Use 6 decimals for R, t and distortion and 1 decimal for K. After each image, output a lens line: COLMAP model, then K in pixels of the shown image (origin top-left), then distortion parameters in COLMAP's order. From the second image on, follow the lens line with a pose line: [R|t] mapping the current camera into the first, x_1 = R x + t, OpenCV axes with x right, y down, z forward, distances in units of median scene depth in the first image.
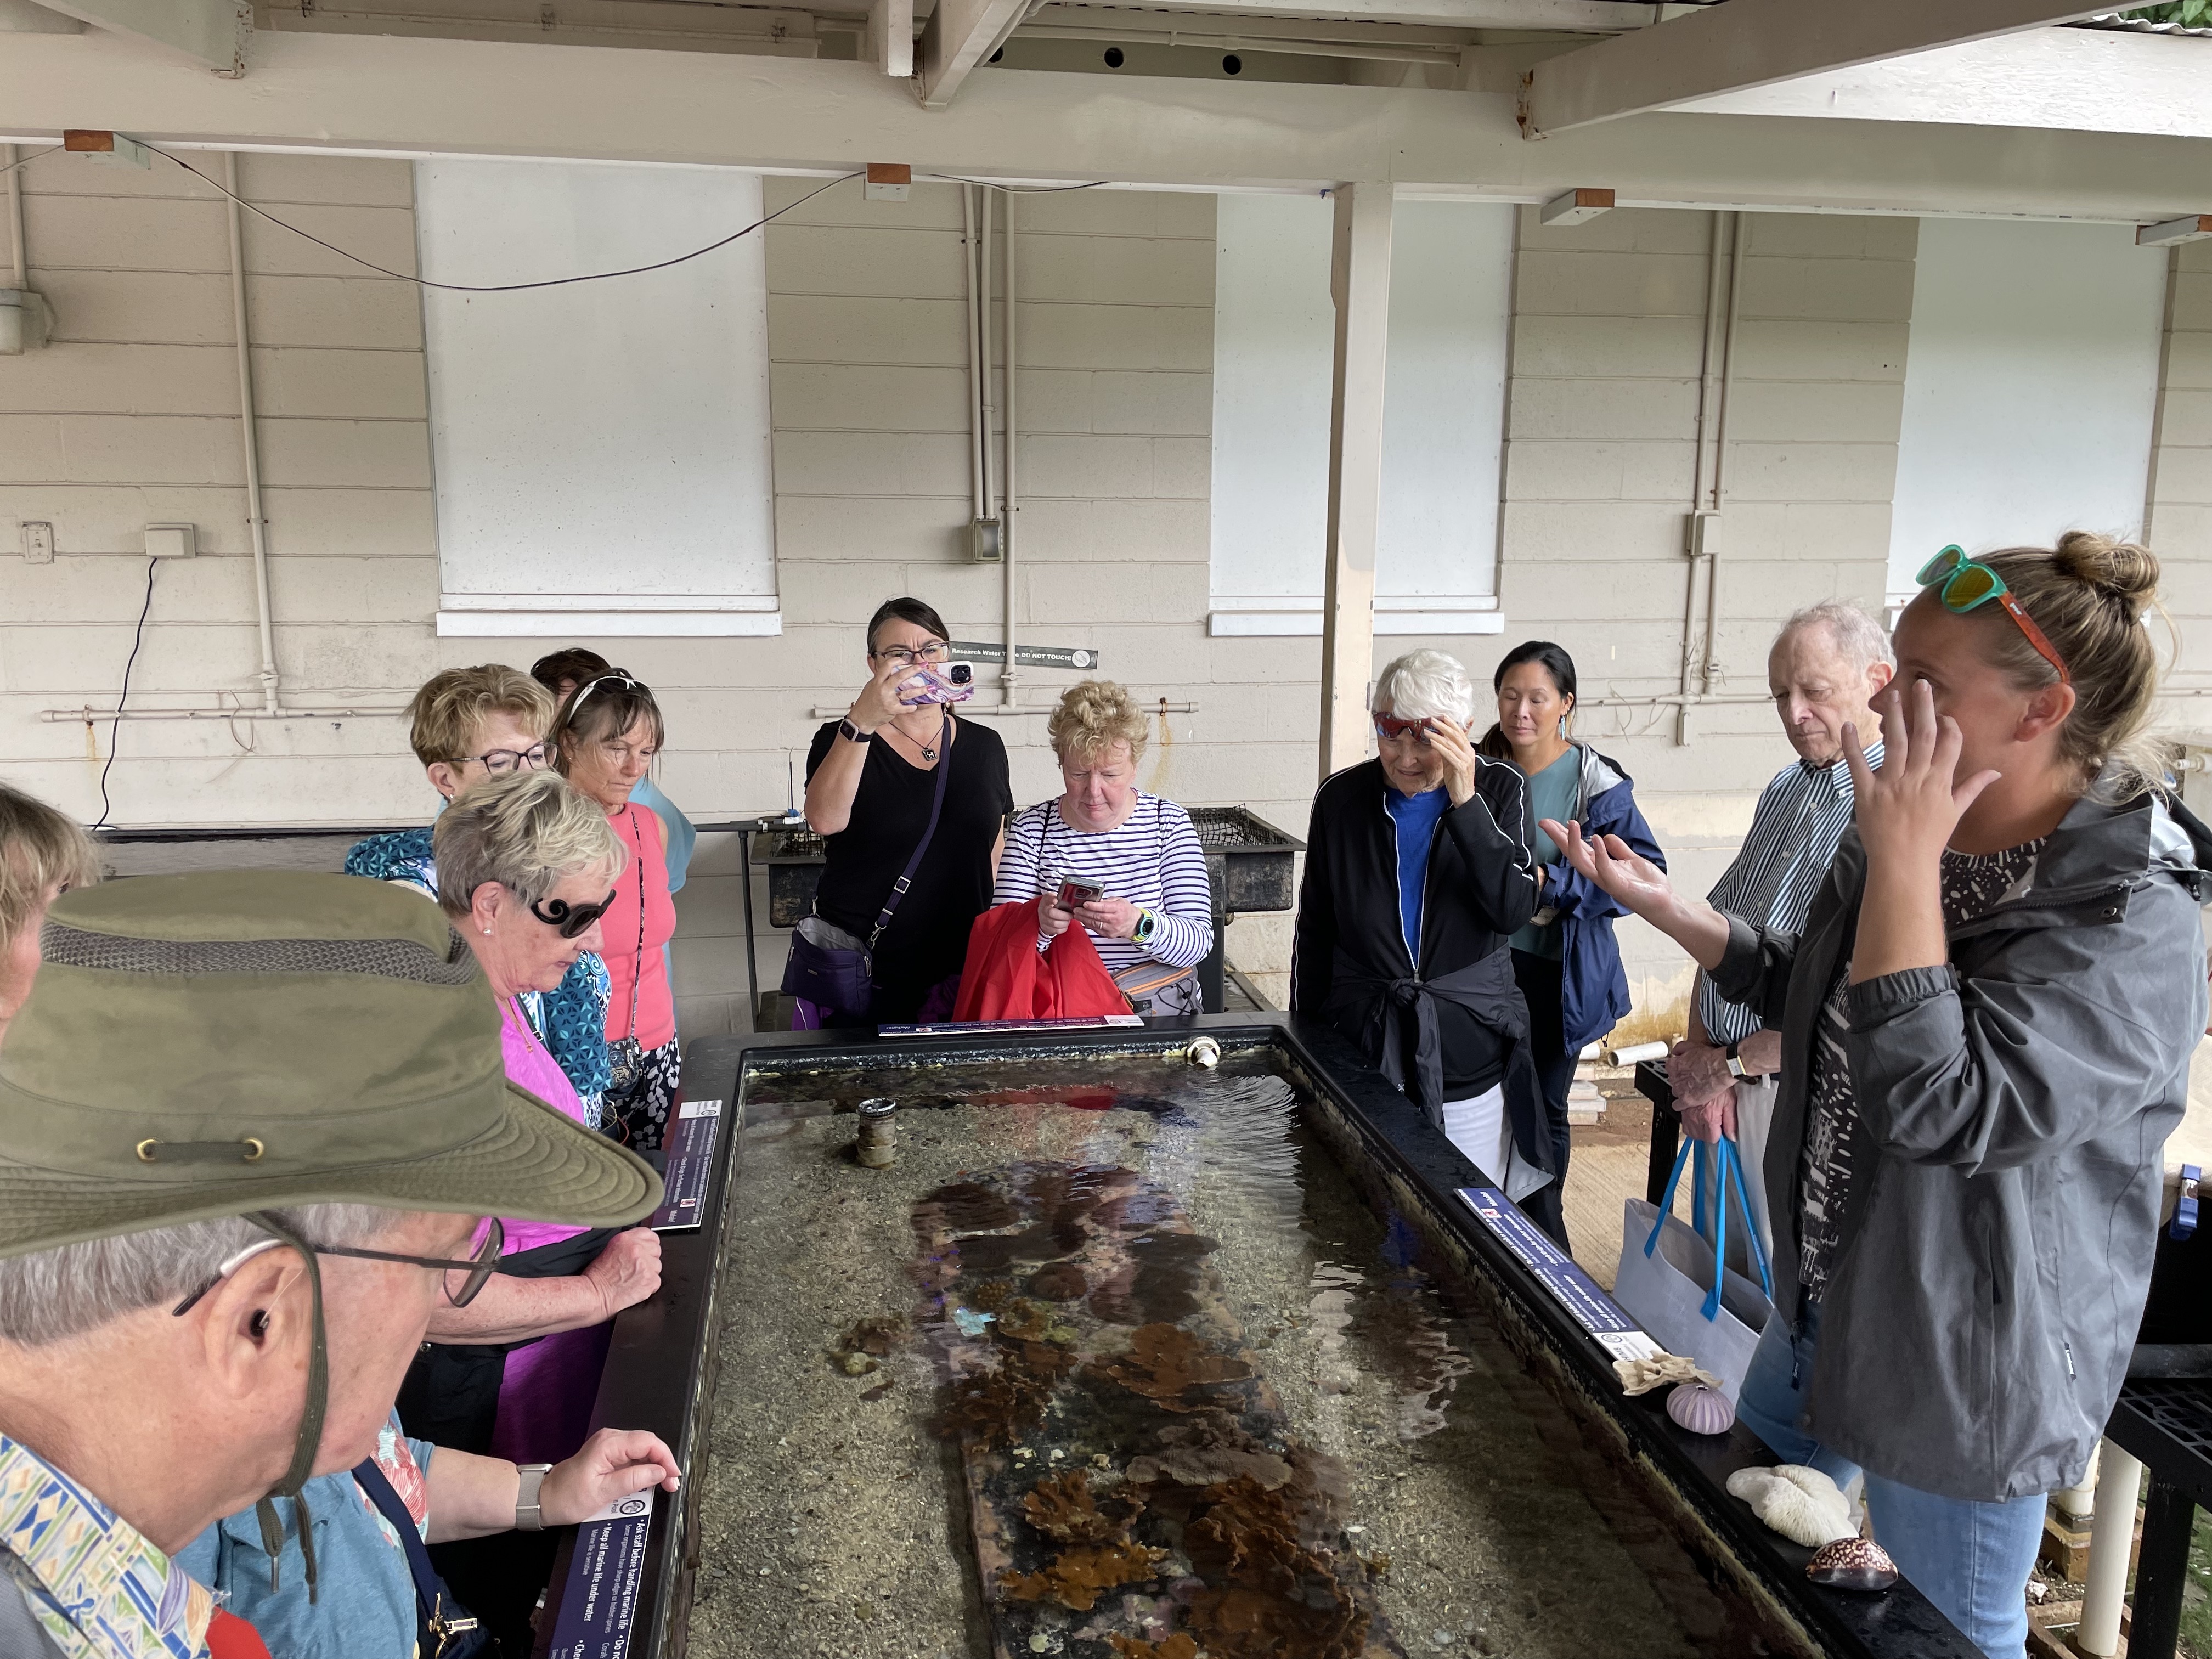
lens RADIAL K [[1693.1, 0, 1106.0], [0, 1693.1, 829.5], [0, 0, 1]] dist [0.057114, -0.109190]
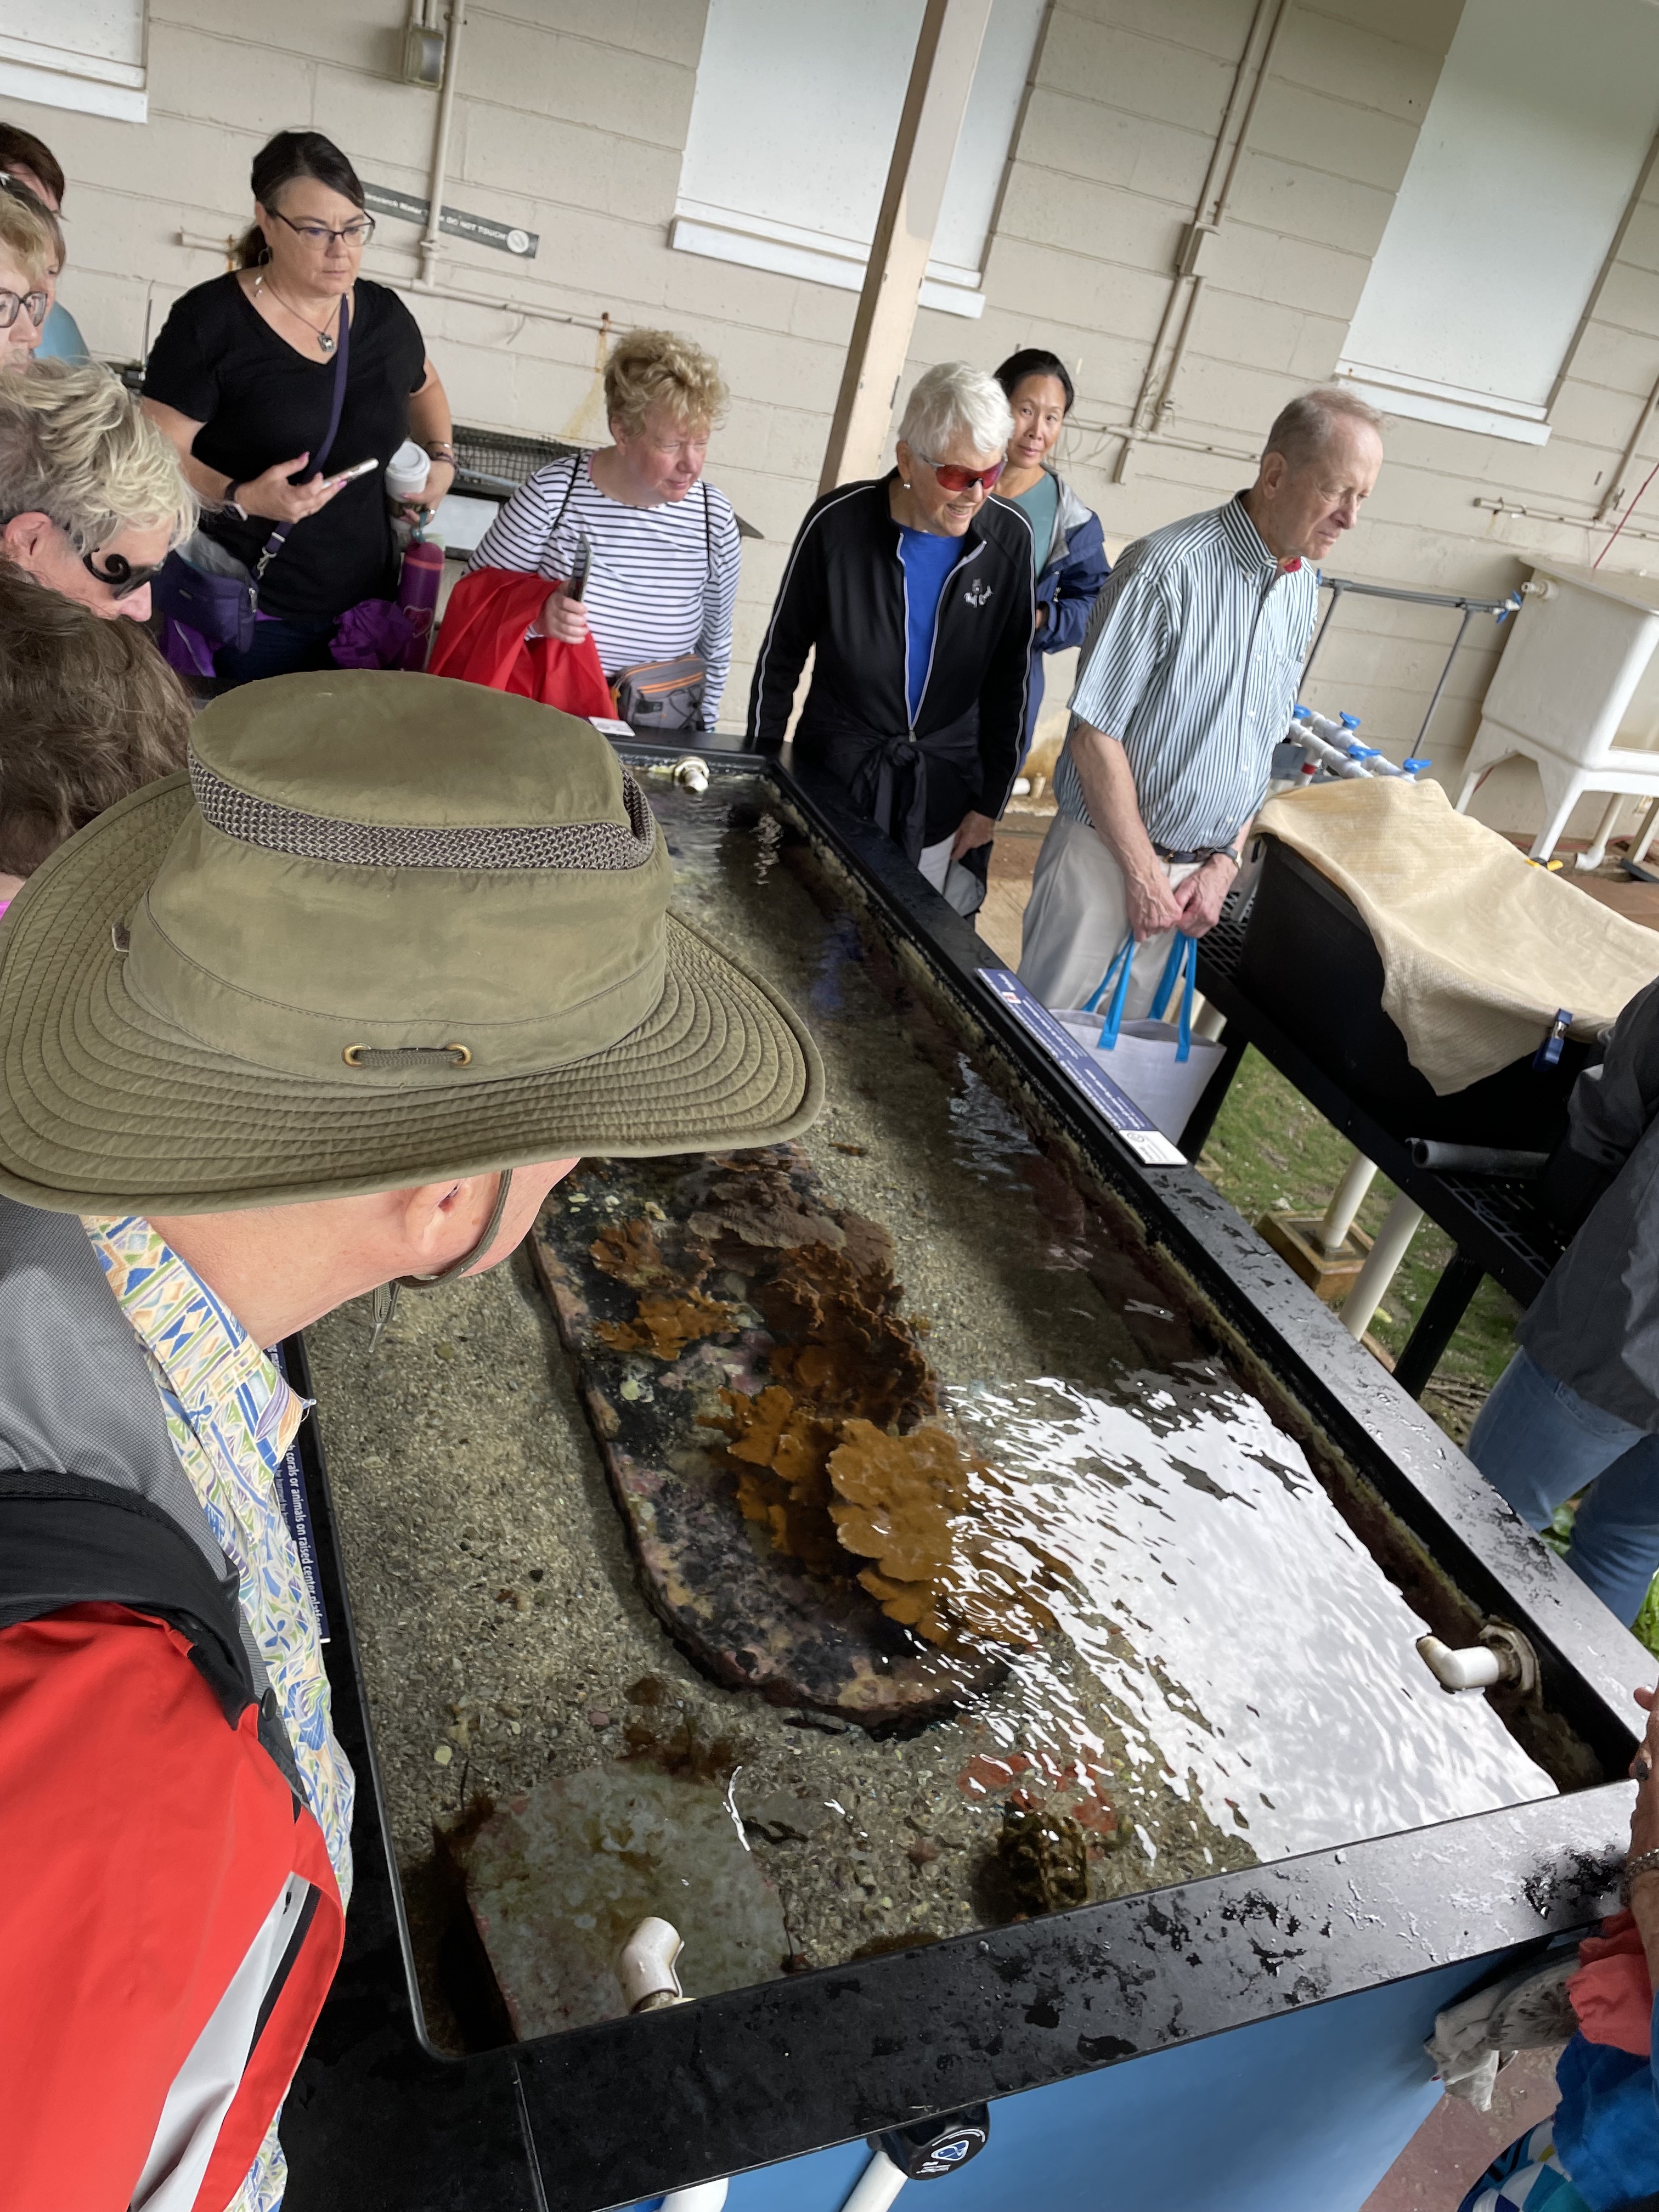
lens RADIAL K [[1692.6, 0, 874.8], [0, 1692.6, 1102.5], [0, 0, 1]] dist [0.094233, -0.133420]
pose [[0.944476, 0.077497, 0.319312, -0.136284], [-0.187642, 0.924955, 0.330528, -0.032600], [-0.269734, -0.372091, 0.888139, 0.055479]]
